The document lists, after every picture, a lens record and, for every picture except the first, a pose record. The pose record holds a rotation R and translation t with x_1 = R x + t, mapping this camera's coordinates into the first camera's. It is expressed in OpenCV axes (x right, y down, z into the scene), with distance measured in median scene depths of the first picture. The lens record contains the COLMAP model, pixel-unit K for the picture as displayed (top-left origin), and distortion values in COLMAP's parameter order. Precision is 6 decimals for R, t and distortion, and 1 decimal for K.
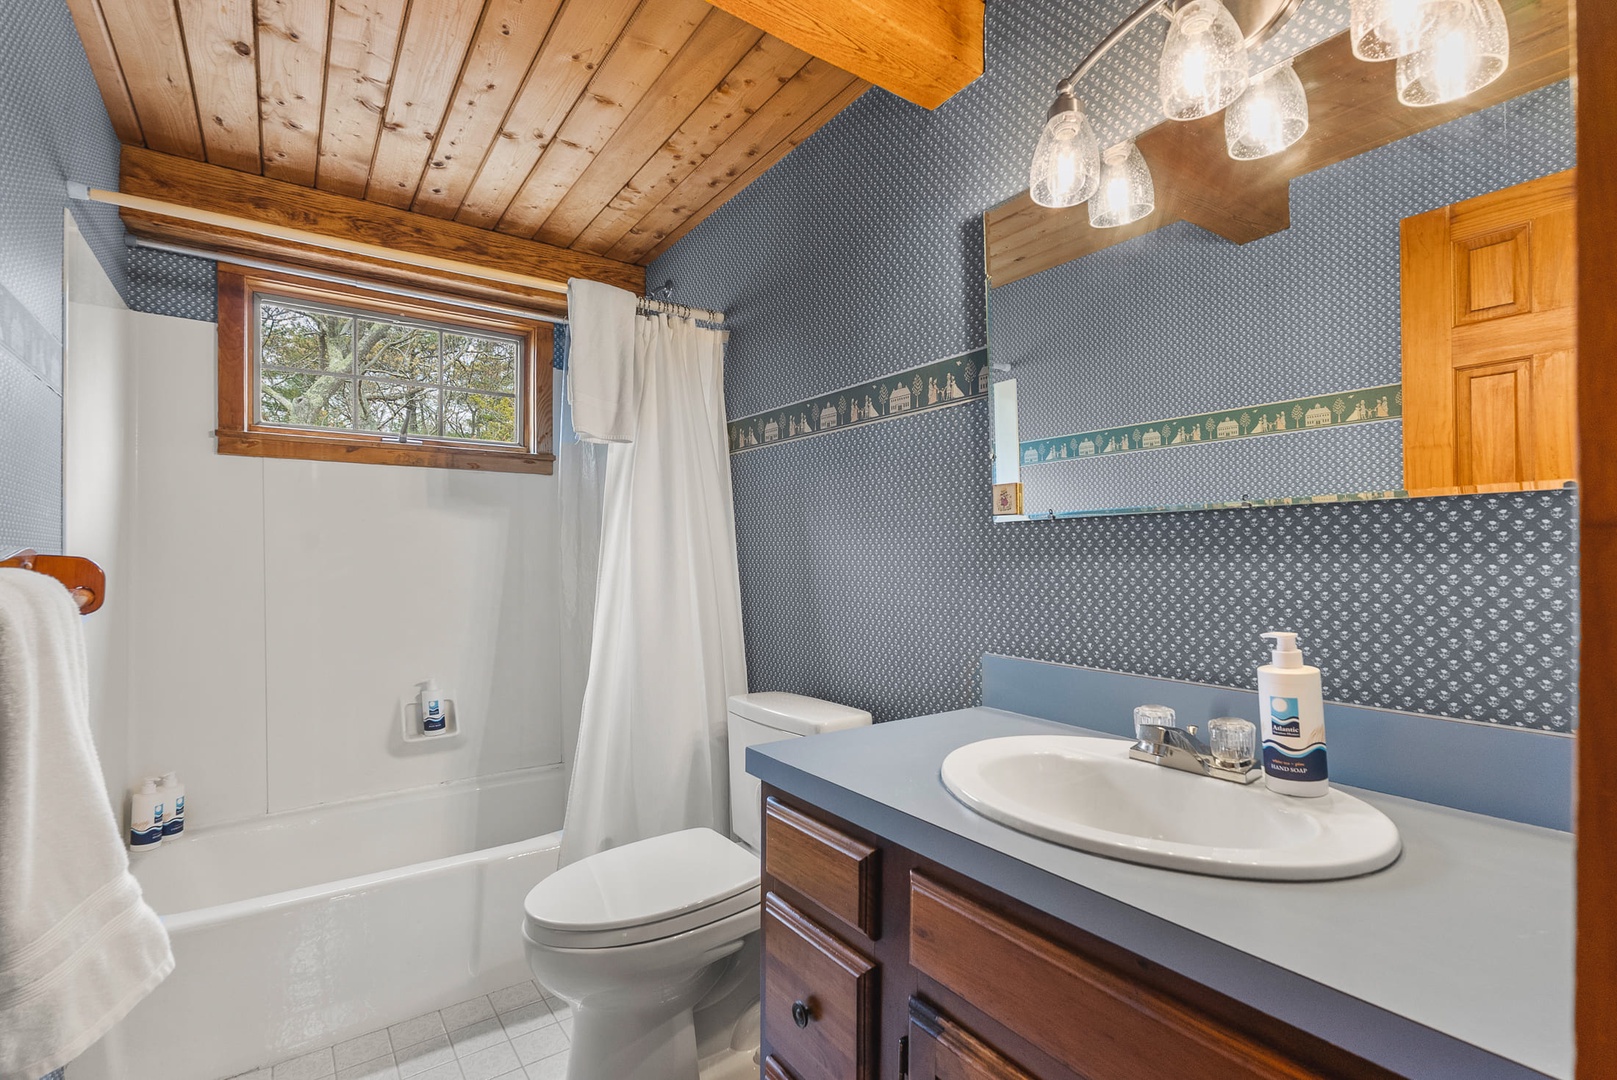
lens RADIAL K [[712.0, 0, 808.5], [0, 712.0, 540.0], [0, 0, 1]] dist [-0.079390, -0.000098]
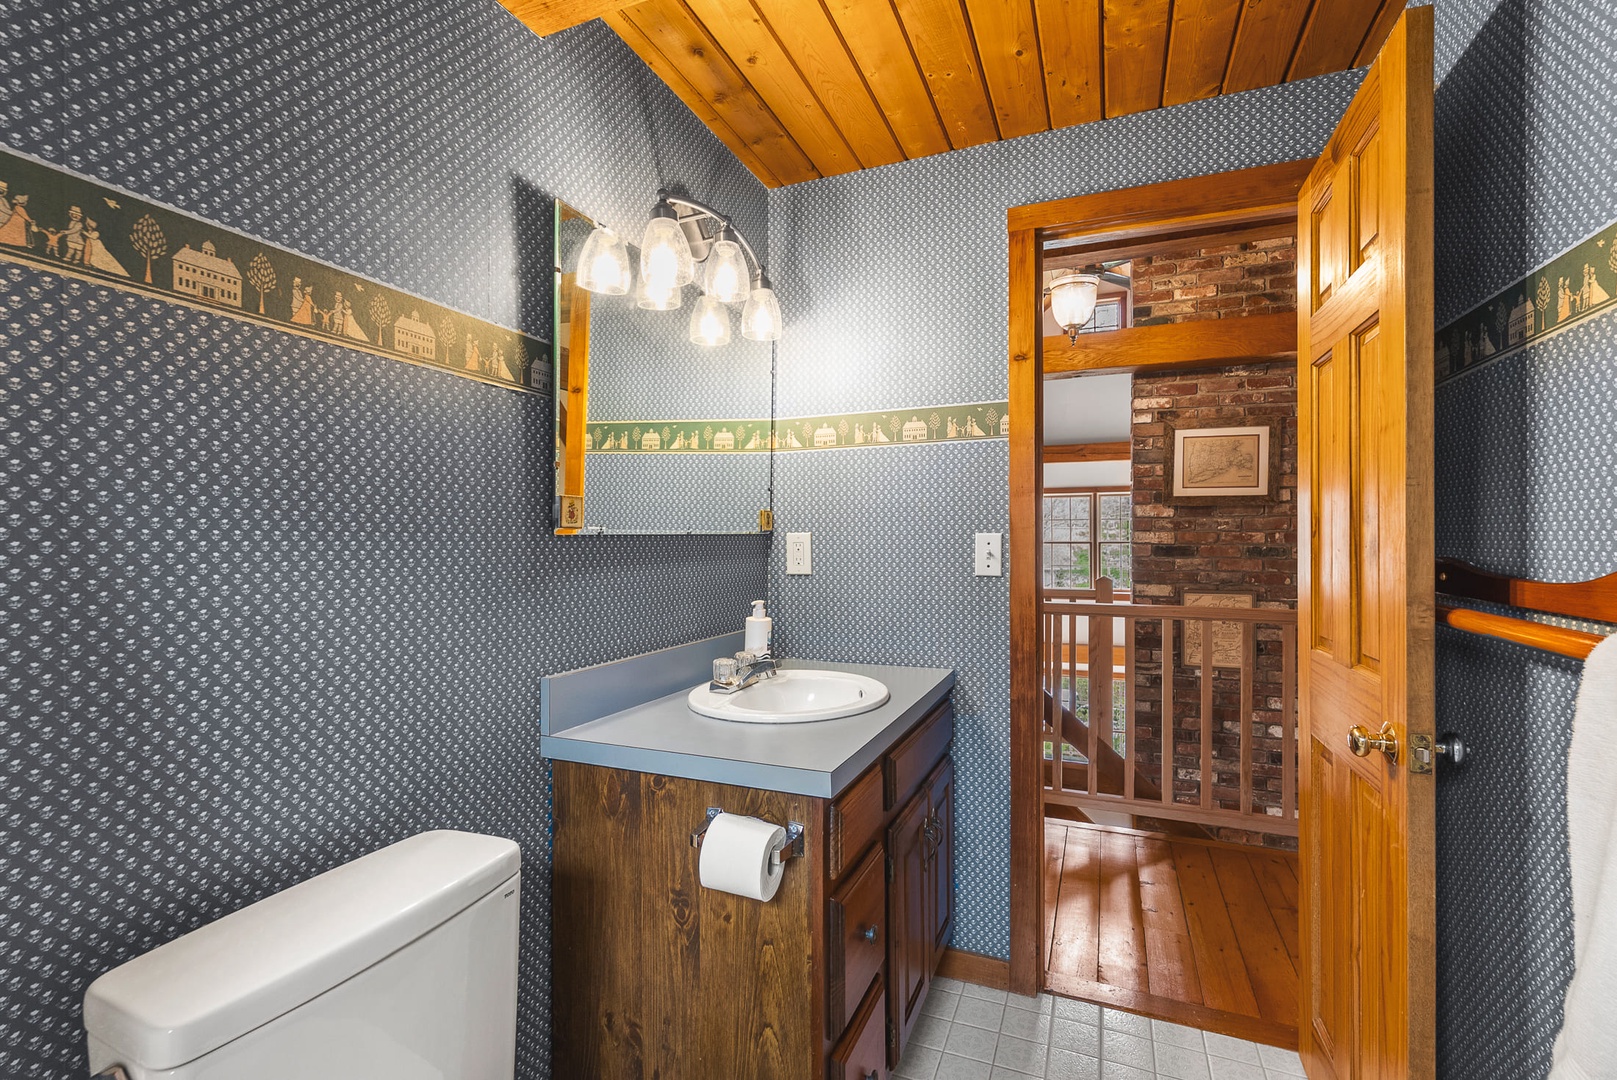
lens RADIAL K [[724.9, 0, 808.5], [0, 724.9, 540.0], [0, 0, 1]] dist [-0.000167, -0.000114]
pose [[-0.530445, 0.001293, 0.847718, -1.845216], [-0.015694, 0.999812, -0.011345, -0.030324], [-0.847574, -0.019321, -0.530325, 3.087315]]
